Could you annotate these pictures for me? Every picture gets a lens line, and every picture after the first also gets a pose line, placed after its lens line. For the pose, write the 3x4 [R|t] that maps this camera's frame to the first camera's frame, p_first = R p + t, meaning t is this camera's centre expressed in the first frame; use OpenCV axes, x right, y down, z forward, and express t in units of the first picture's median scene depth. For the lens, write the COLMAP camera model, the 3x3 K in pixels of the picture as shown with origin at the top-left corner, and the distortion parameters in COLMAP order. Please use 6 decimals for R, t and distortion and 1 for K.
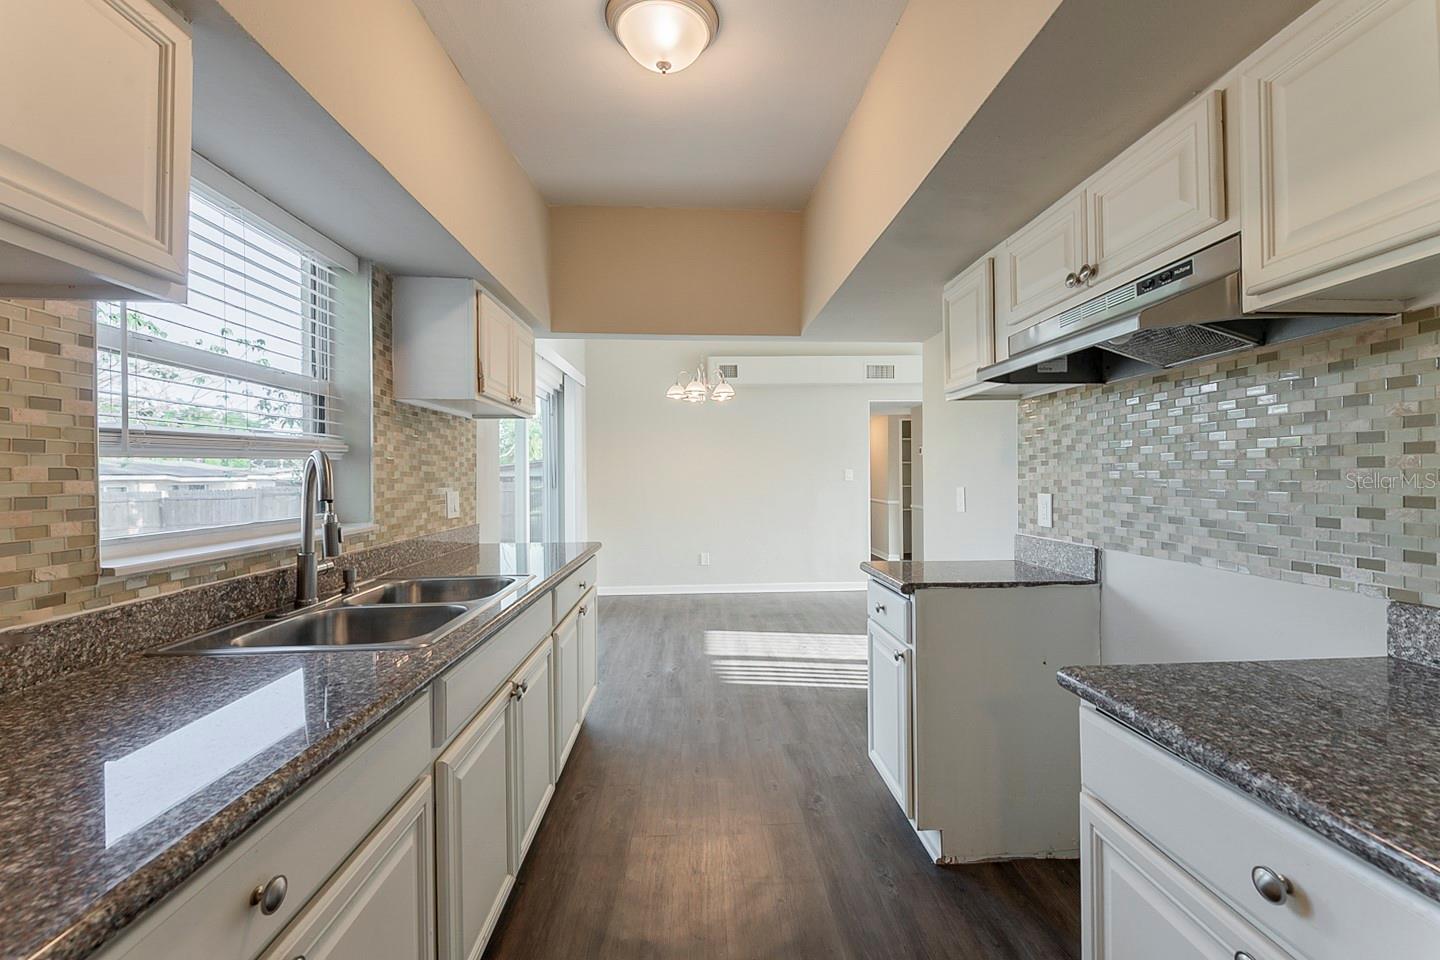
lens RADIAL K [[568.3, 0, 729.3], [0, 568.3, 472.7], [0, 0, 1]] dist [0.012402, -0.005016]
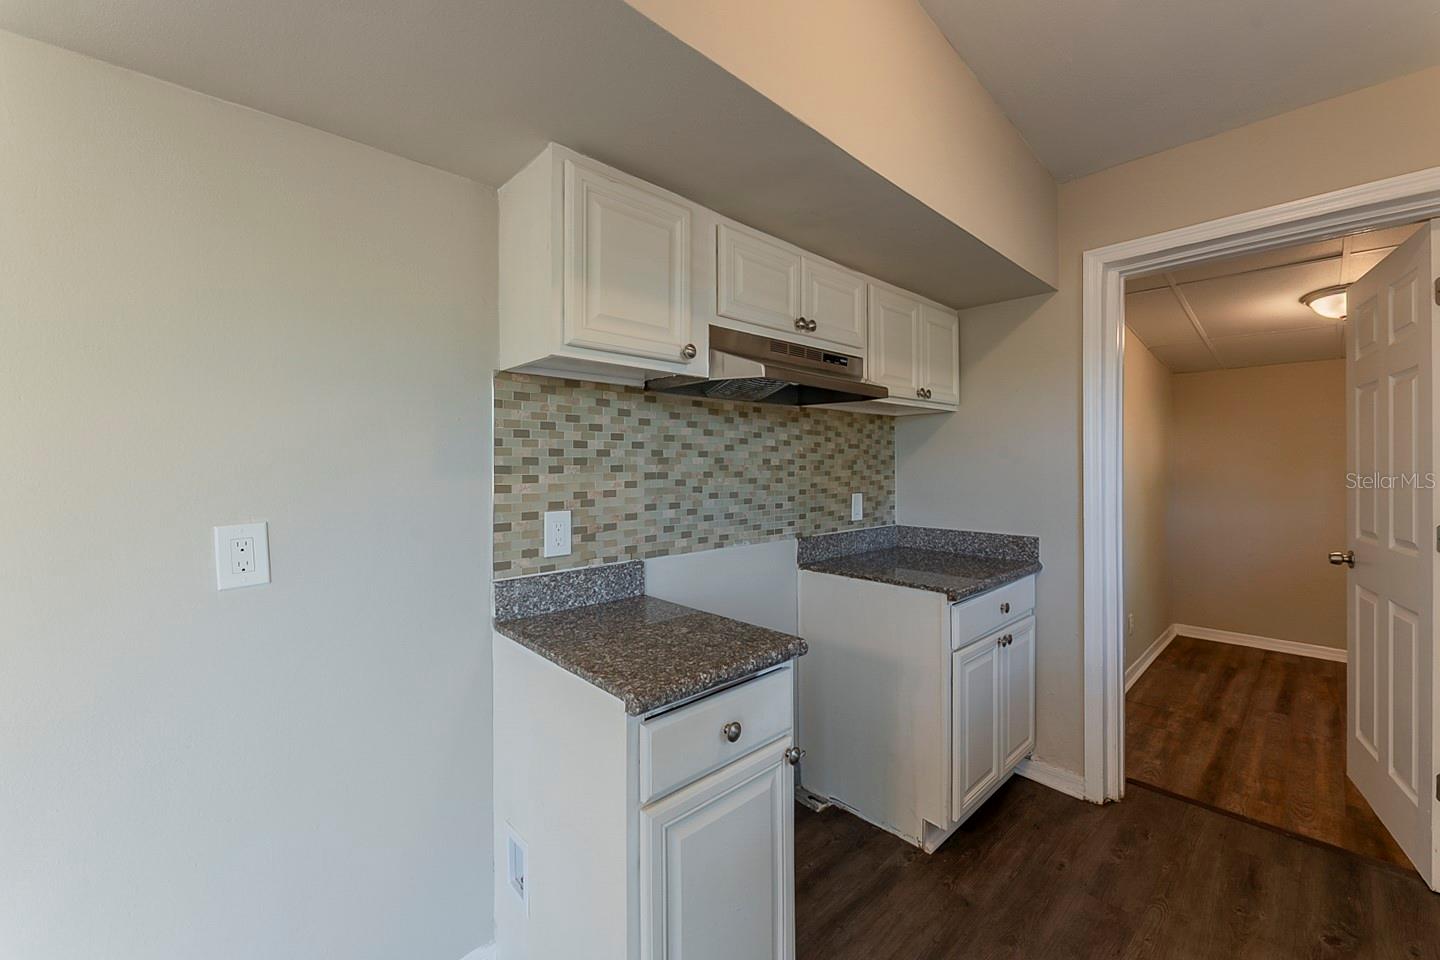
lens RADIAL K [[568.3, 0, 717.0], [0, 568.3, 466.8], [0, 0, 1]] dist [0.012402, -0.005016]
pose [[-0.638051, 0.010353, 0.769925, -0.160384], [0.003627, 0.999939, -0.010440, -0.013436], [-0.769986, -0.003868, -0.638049, 1.411297]]
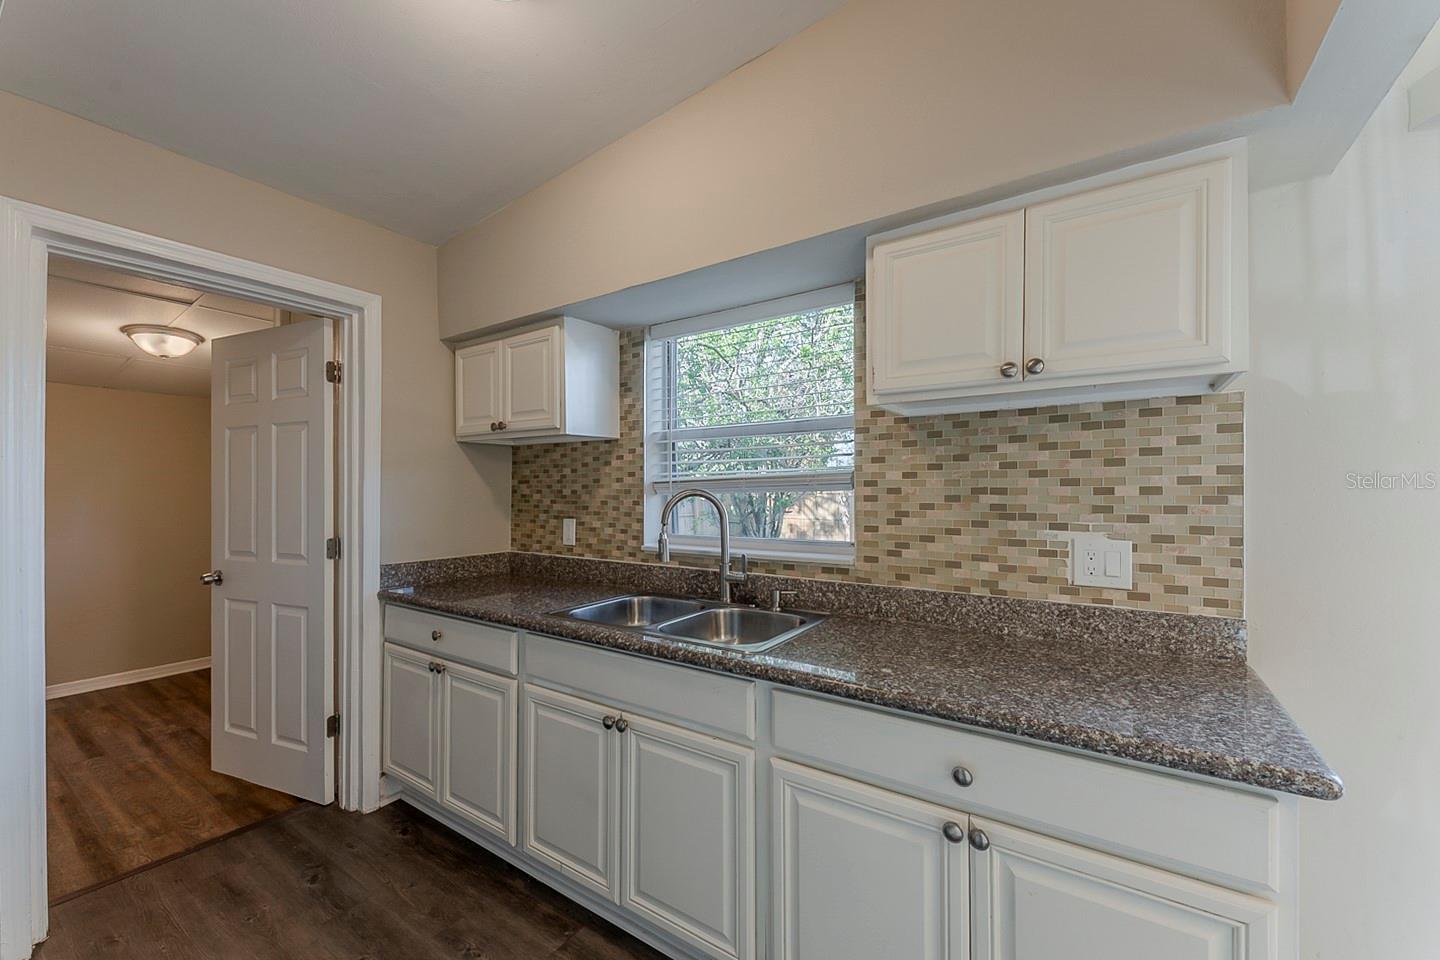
lens RADIAL K [[568.3, 0, 717.8], [0, 568.3, 485.0], [0, 0, 1]] dist [0.012402, -0.005016]
pose [[-0.617977, 0.003892, -0.786187, 0.250569], [0.011499, 0.999926, -0.004089, -0.030612], [0.786112, -0.011567, -0.617975, 1.412564]]
